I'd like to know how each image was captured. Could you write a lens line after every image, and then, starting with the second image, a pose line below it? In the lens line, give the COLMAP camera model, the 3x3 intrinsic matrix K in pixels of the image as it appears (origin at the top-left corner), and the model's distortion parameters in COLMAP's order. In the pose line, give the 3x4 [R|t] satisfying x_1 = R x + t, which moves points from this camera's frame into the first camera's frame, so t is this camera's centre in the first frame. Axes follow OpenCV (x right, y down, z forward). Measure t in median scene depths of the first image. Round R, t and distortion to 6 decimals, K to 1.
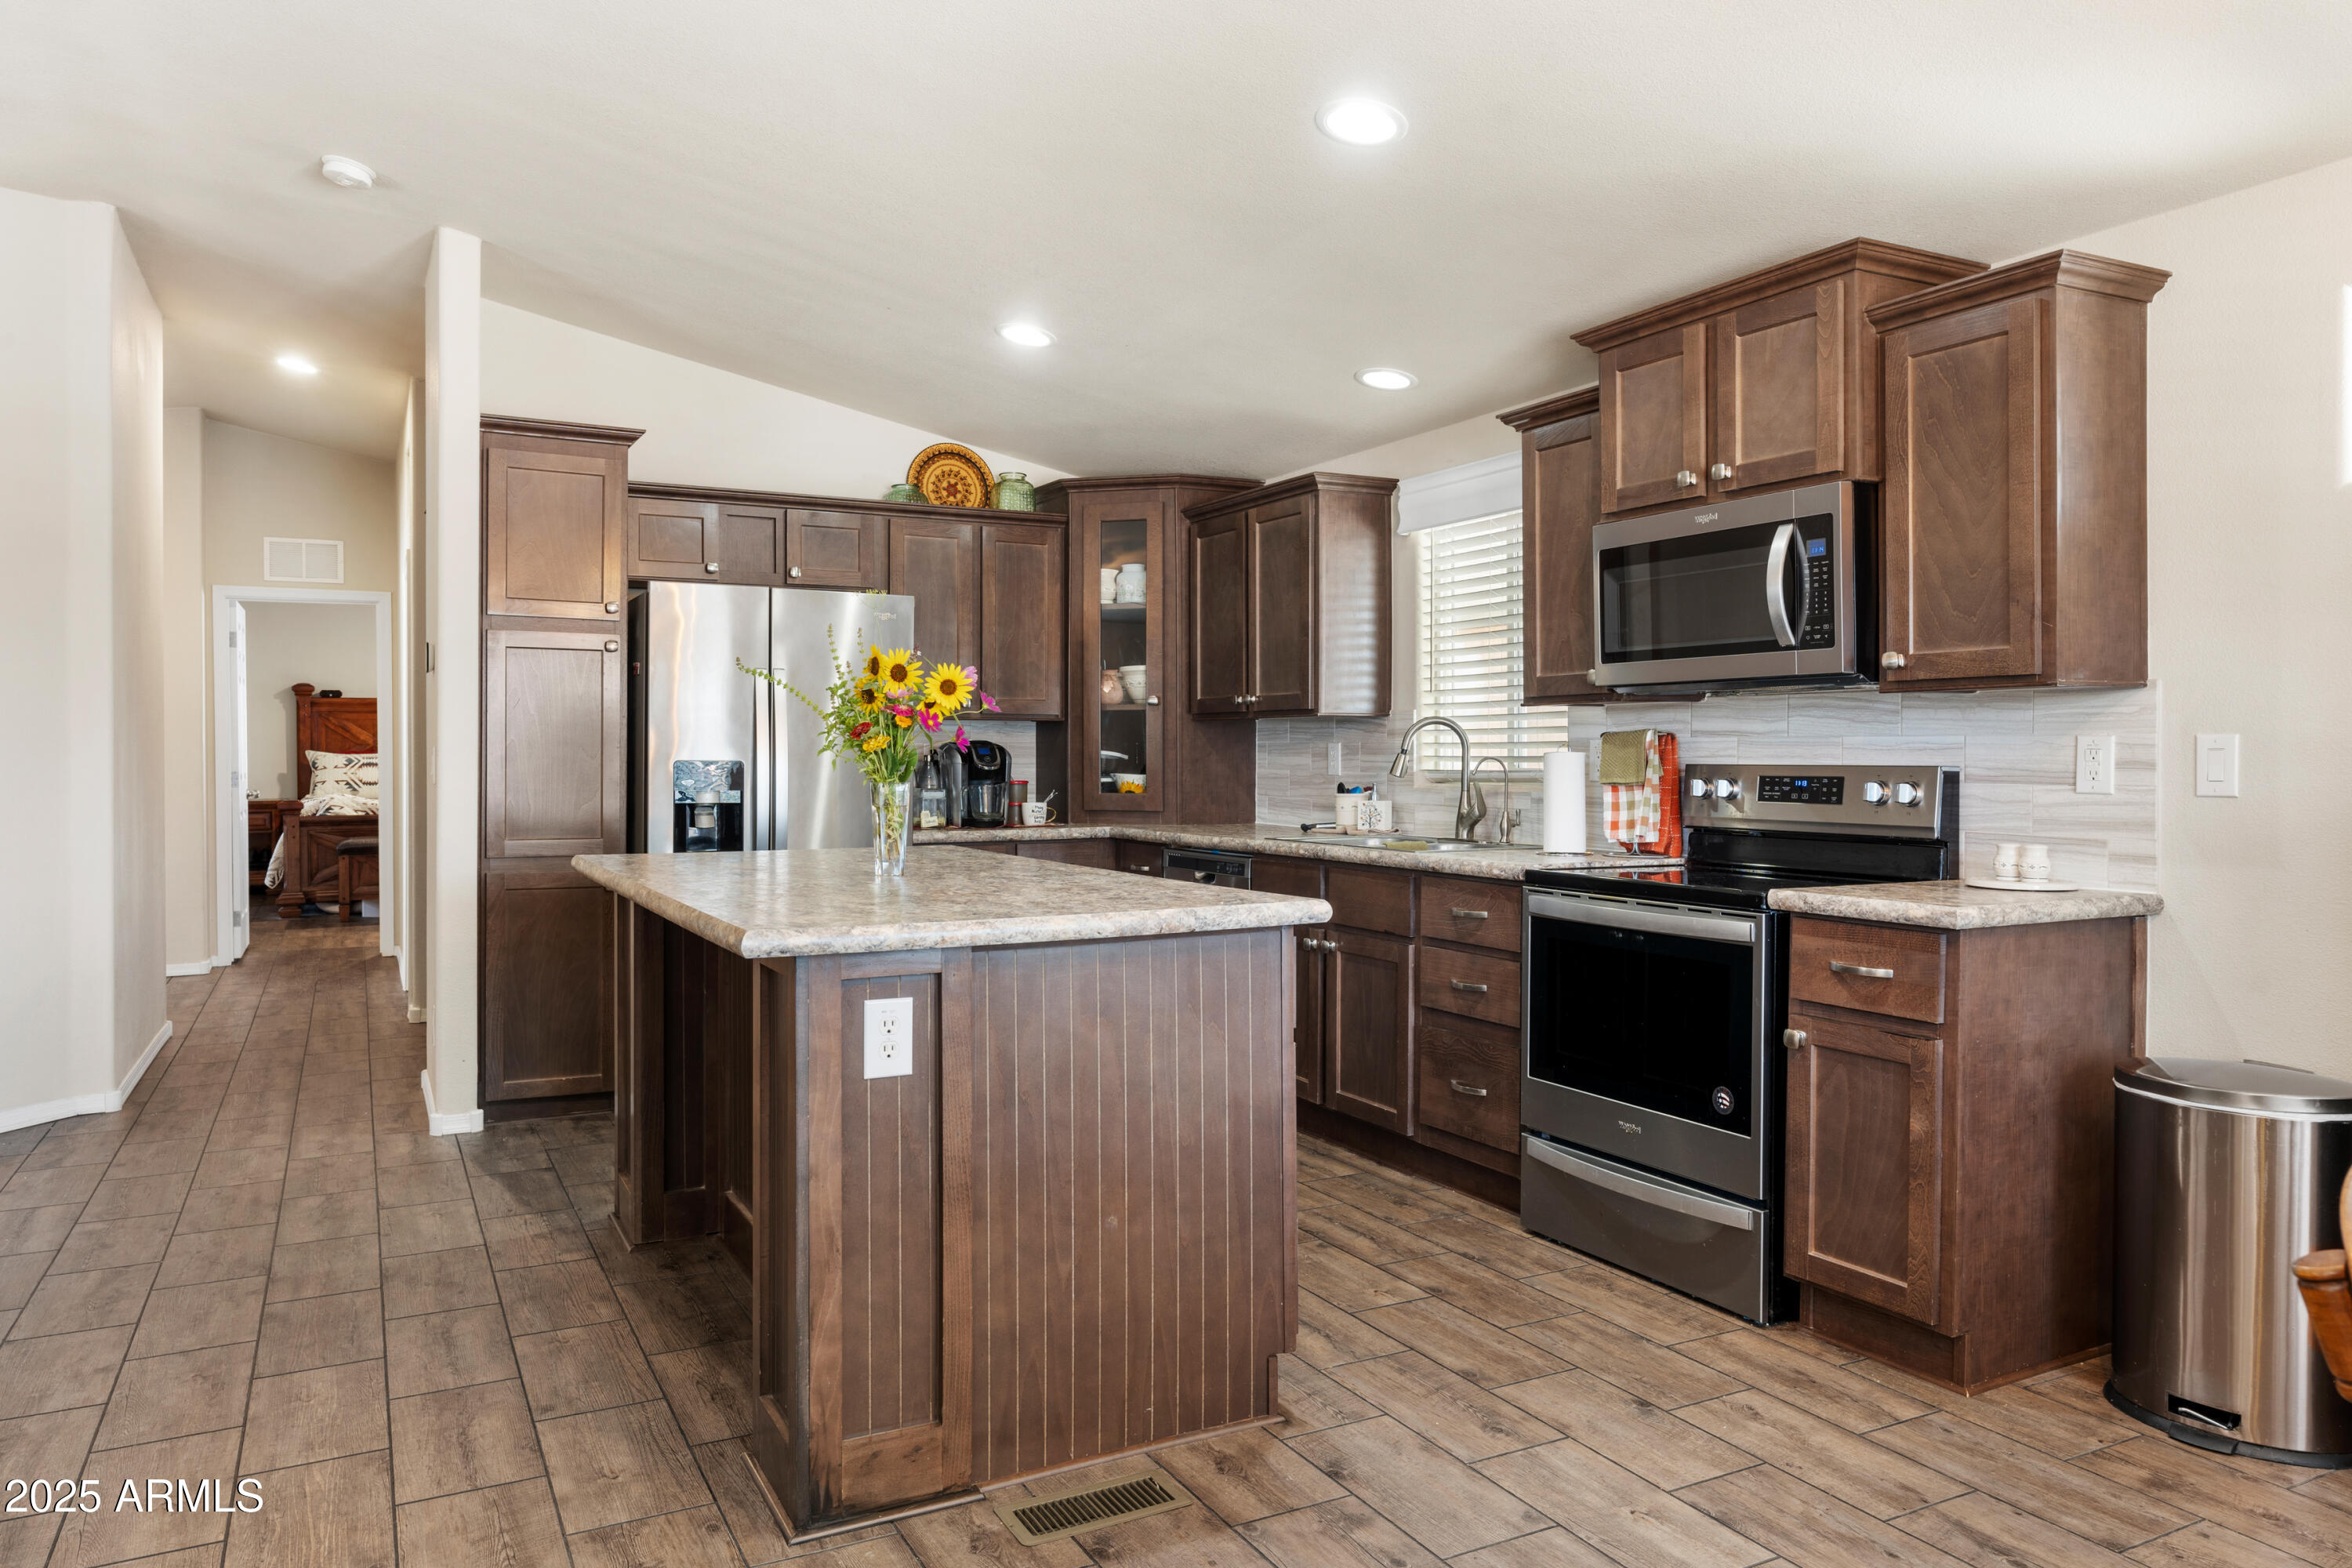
lens RADIAL K [[1555.5, 0, 1174.6], [0, 1555.5, 778.1], [0, 0, 1]] dist [0.004650, 0.000394]
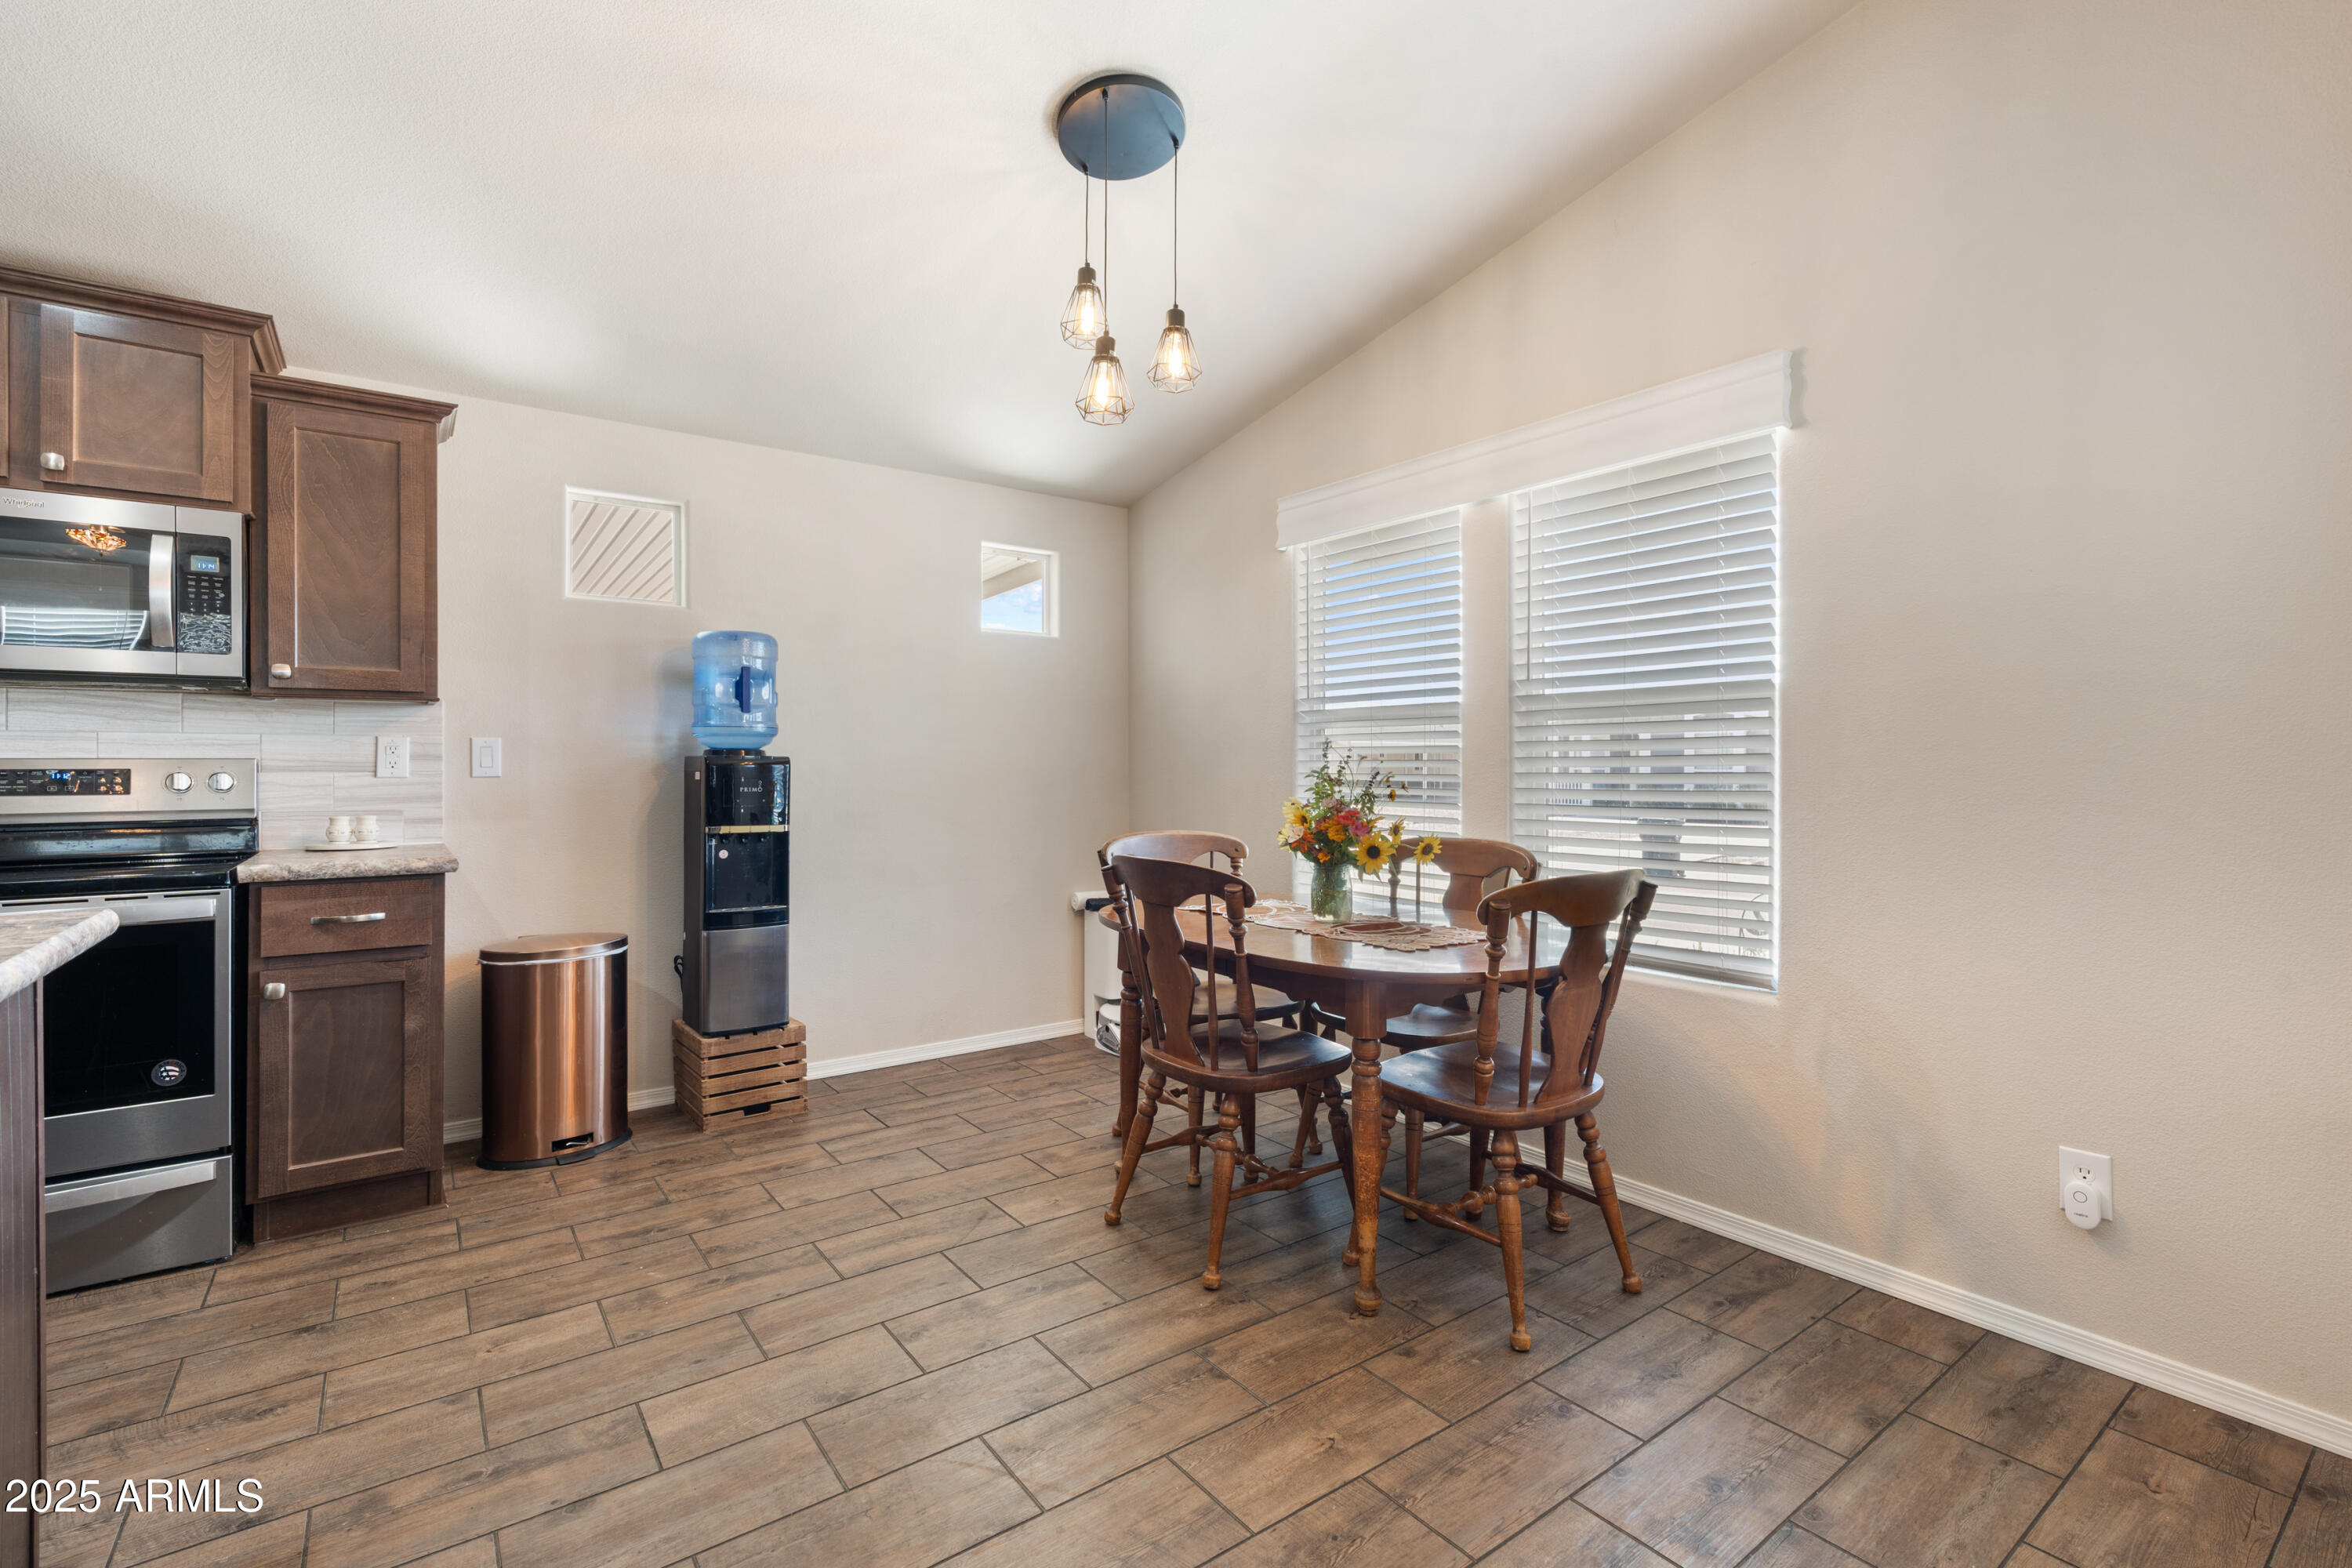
lens RADIAL K [[1042.9, 0, 1190.1], [0, 1042.9, 774.0], [0, 0, 1]] dist [-0.001340, -0.000486]
pose [[-0.153603, -0.008454, 0.988096, -0.470445], [0.018168, 0.999770, 0.011378, 0.009364], [-0.987966, 0.019700, -0.153414, 0.438450]]
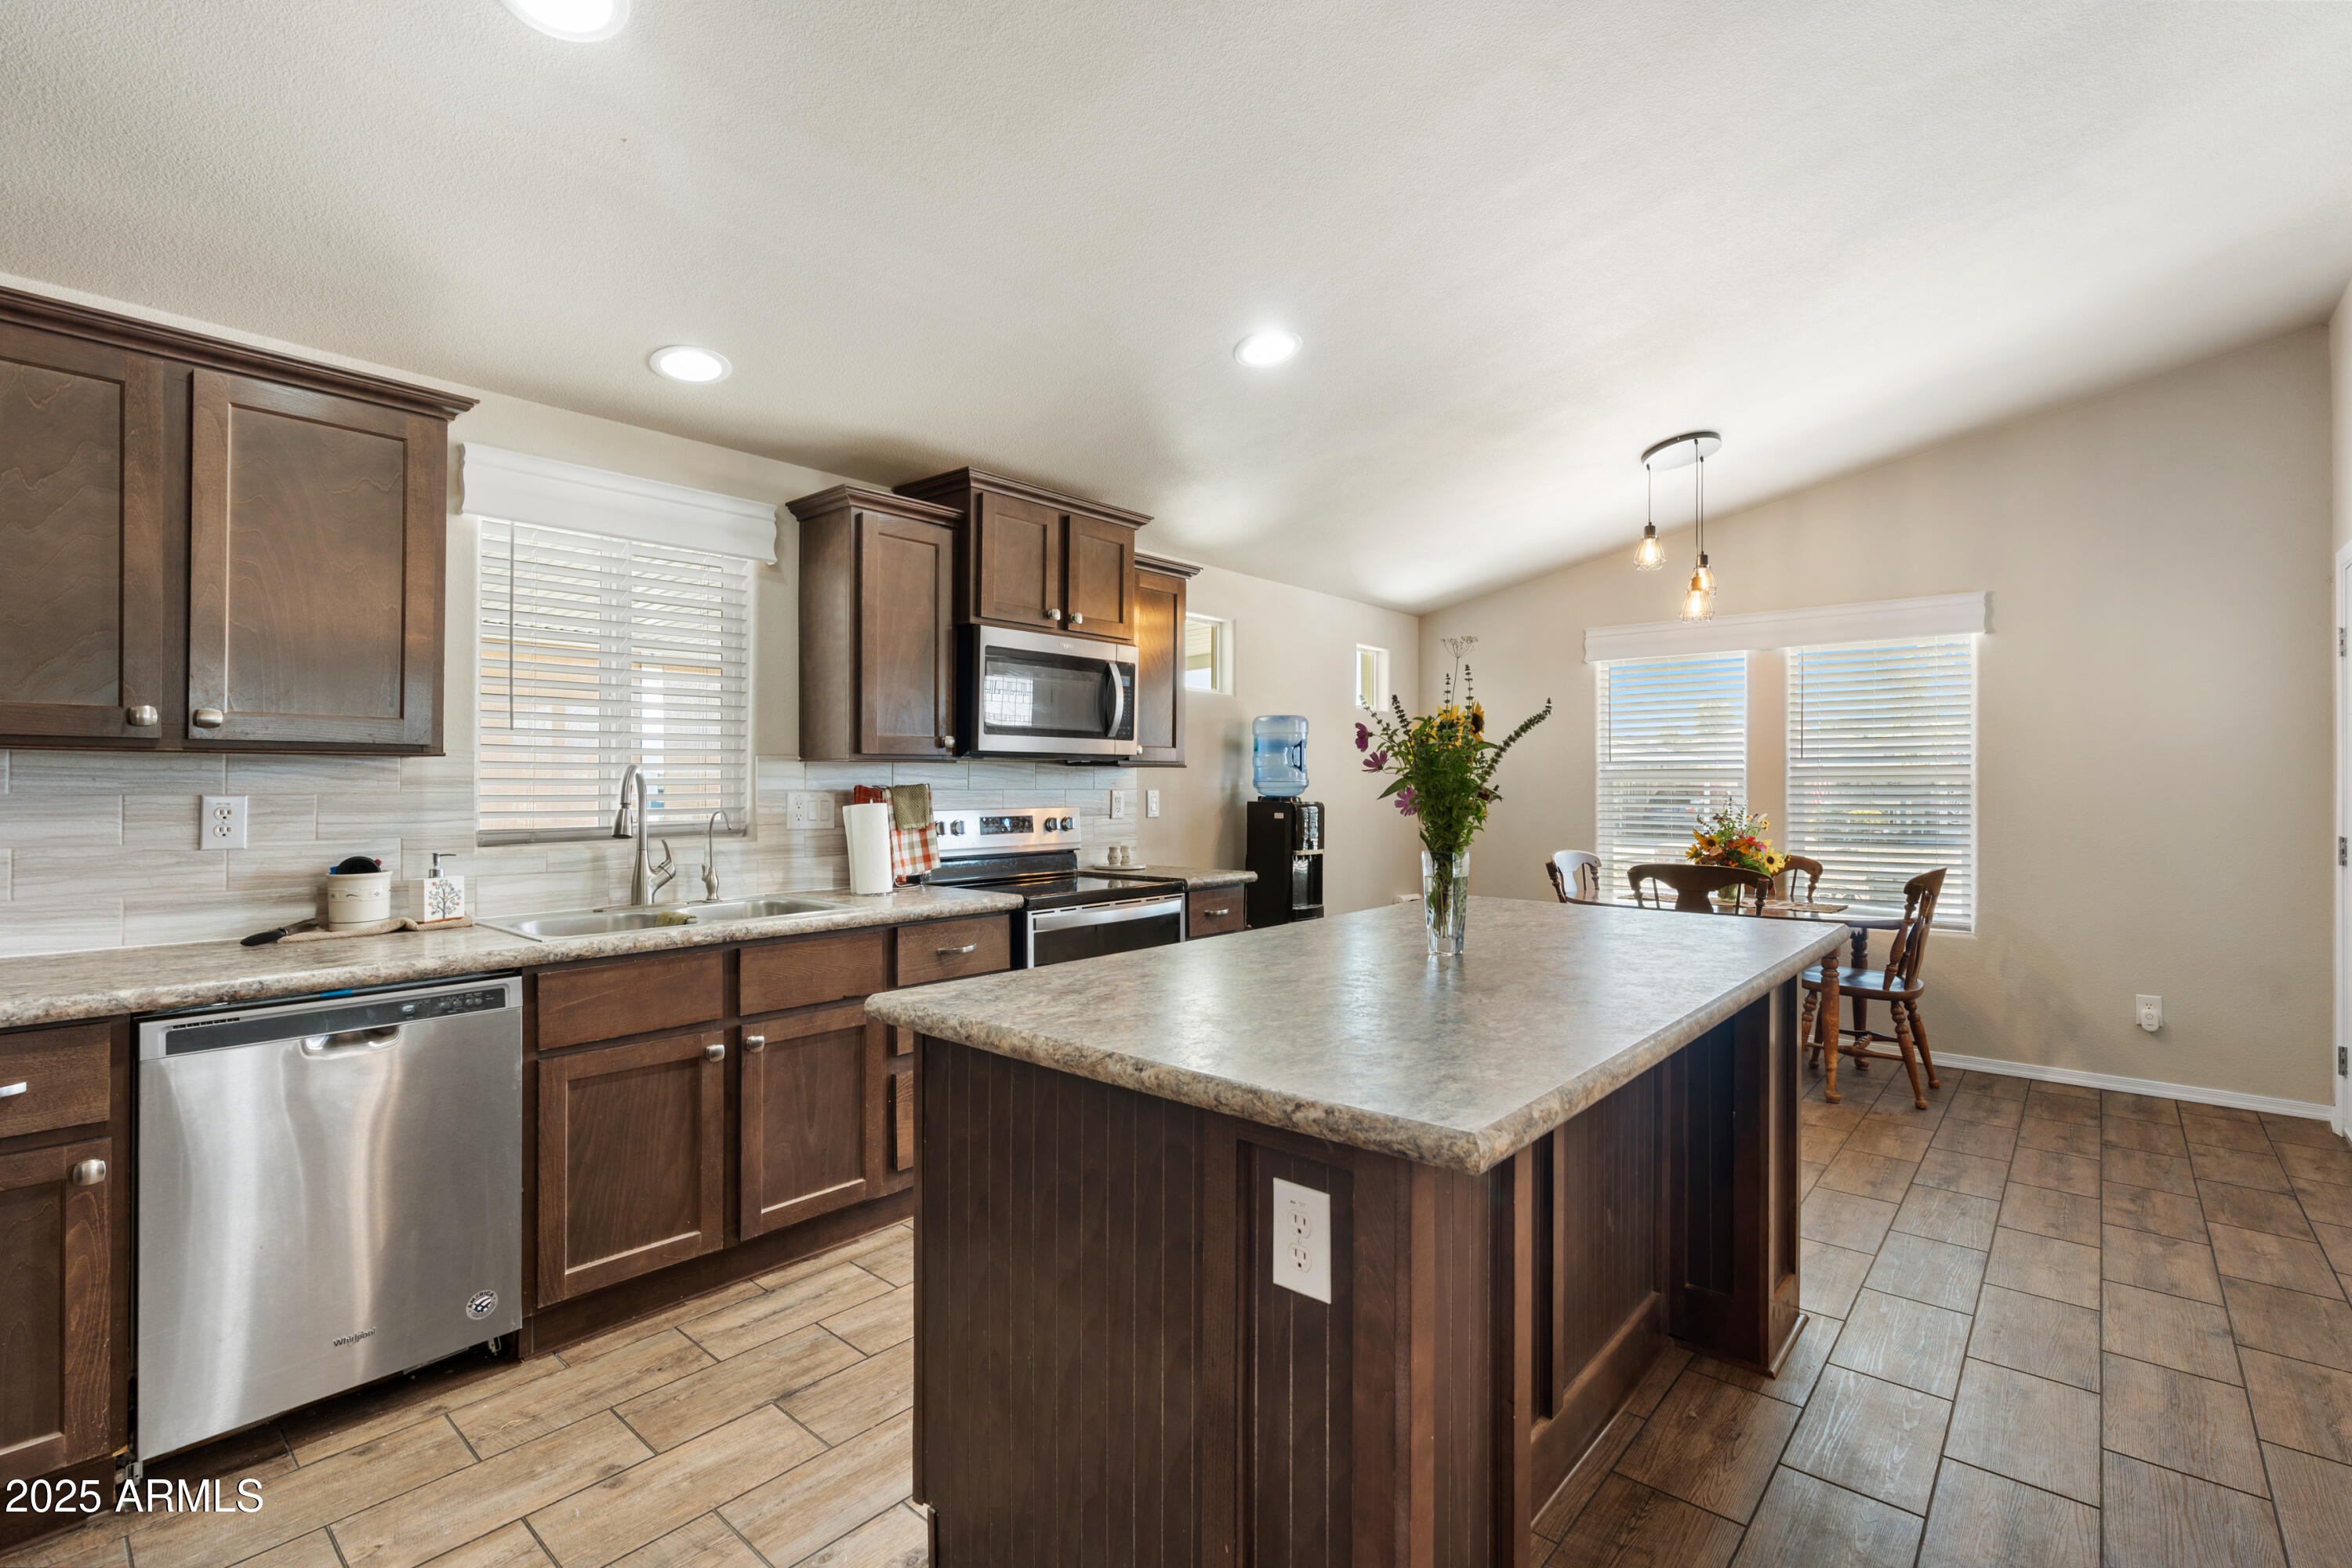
lens RADIAL K [[1062.4, 0, 1178.9], [0, 1062.4, 786.5], [0, 0, 1]] dist [-0.001374, 0.000146]
pose [[-0.361169, -0.001498, 0.932499, -0.752225], [0.015831, 0.999845, 0.007738, -0.043247], [-0.932366, 0.017557, -0.361089, 1.464001]]
